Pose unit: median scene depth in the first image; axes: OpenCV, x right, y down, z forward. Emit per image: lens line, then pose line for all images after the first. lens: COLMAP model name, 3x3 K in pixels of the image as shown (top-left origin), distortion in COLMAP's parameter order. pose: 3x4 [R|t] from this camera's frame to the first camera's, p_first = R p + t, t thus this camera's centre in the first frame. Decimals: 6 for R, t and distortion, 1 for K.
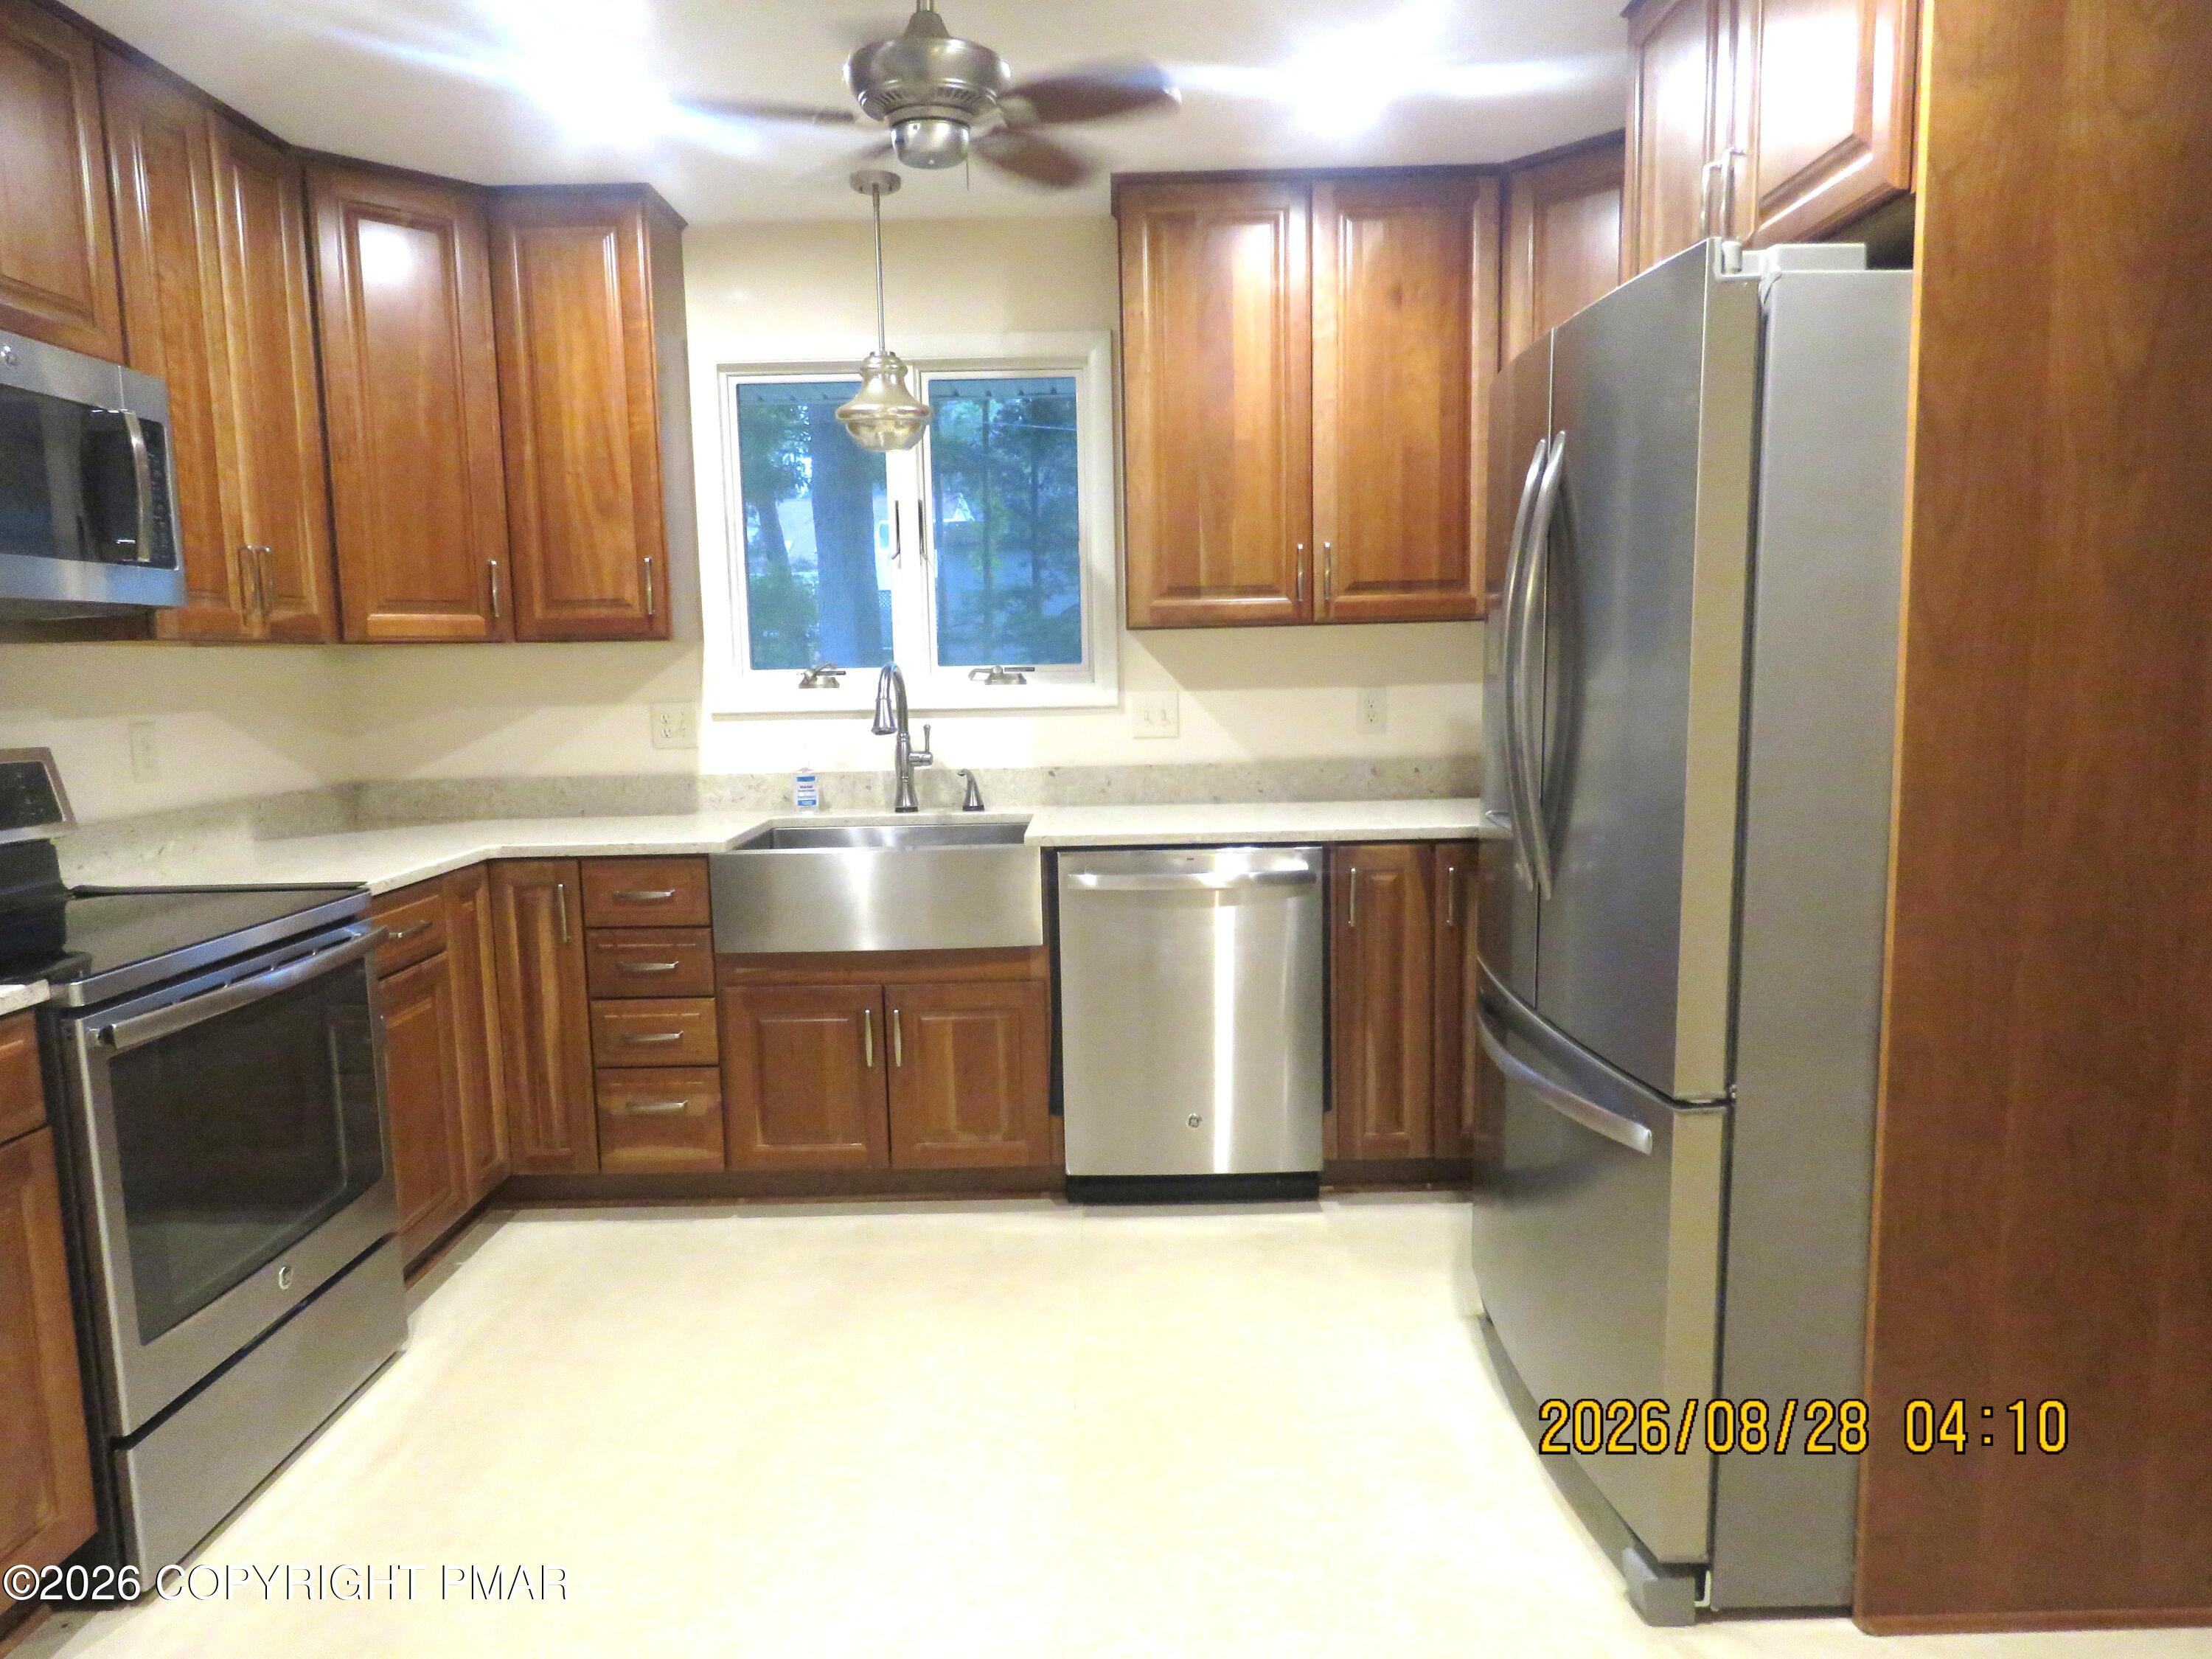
lens RADIAL K [[1415.0, 0, 1115.1], [0, 1415.0, 829.0], [0, 0, 1]] dist [-0.005328, -0.000155]
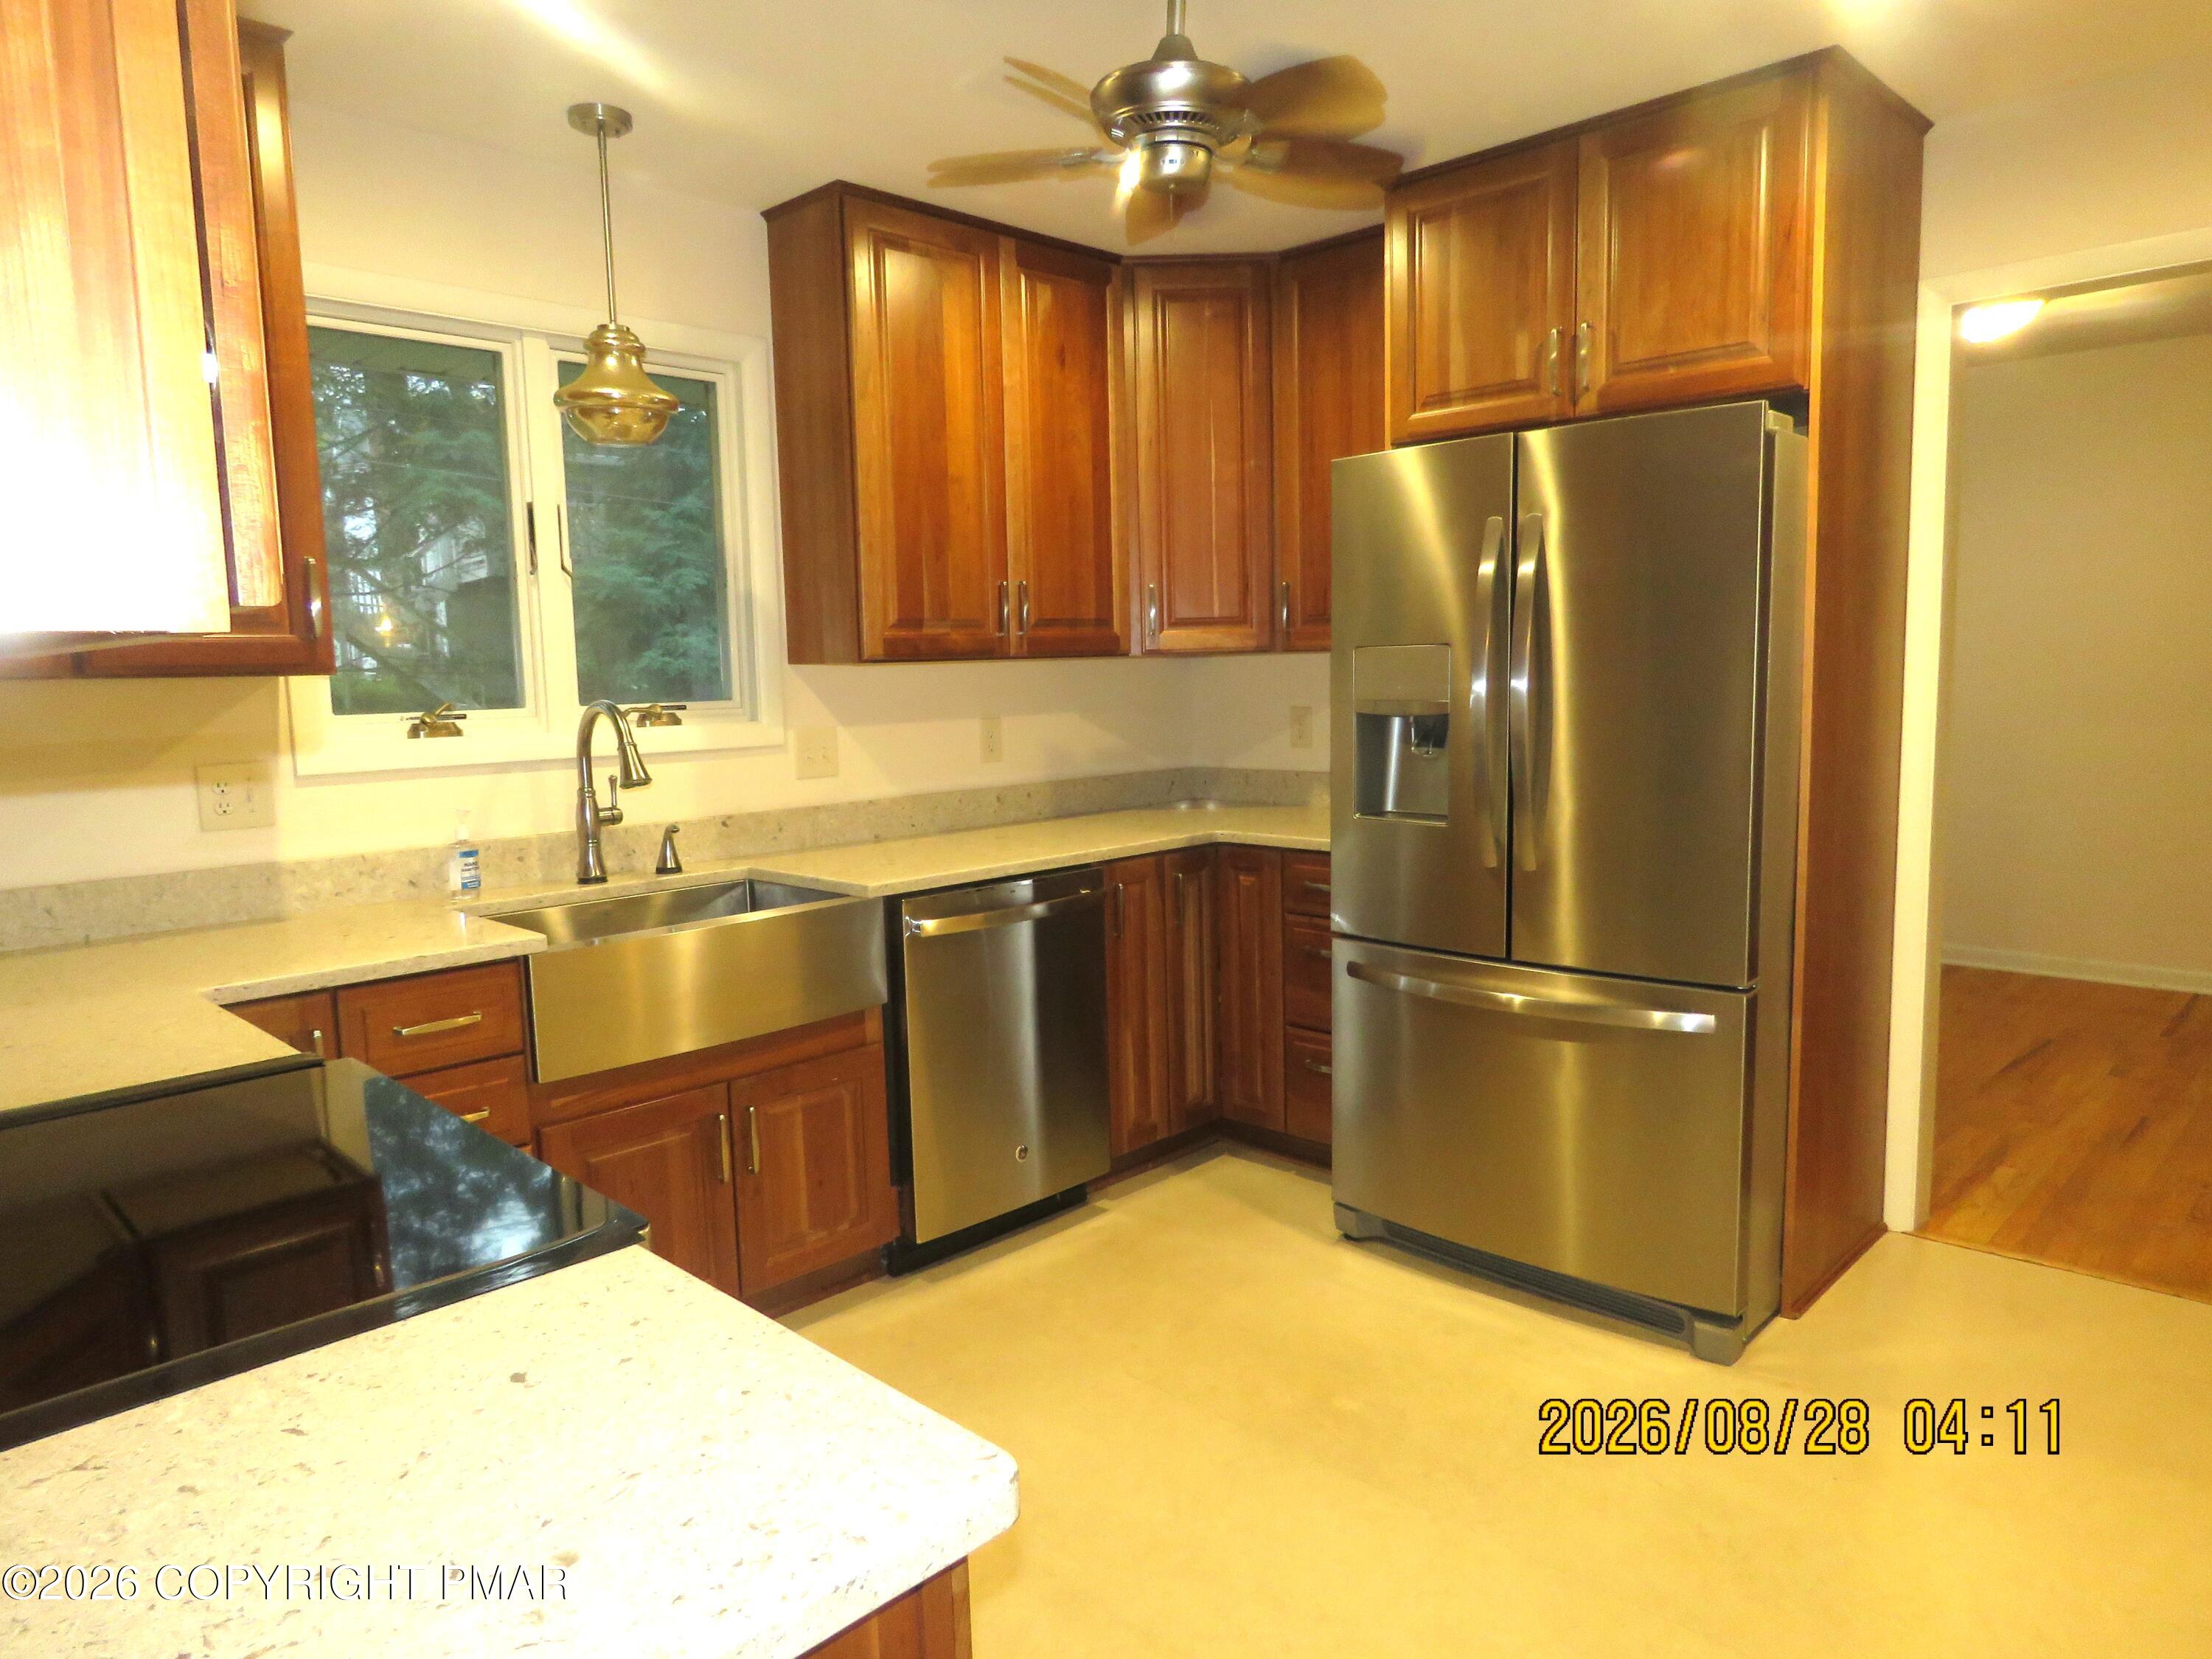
lens RADIAL K [[1415.0, 0, 1115.1], [0, 1415.0, 829.0], [0, 0, 1]] dist [-0.005328, -0.000155]
pose [[0.699829, -0.078832, 0.709947, -0.561527], [0.095711, 0.995278, 0.016168, -0.029960], [-0.707869, 0.056635, 0.704069, 0.224226]]
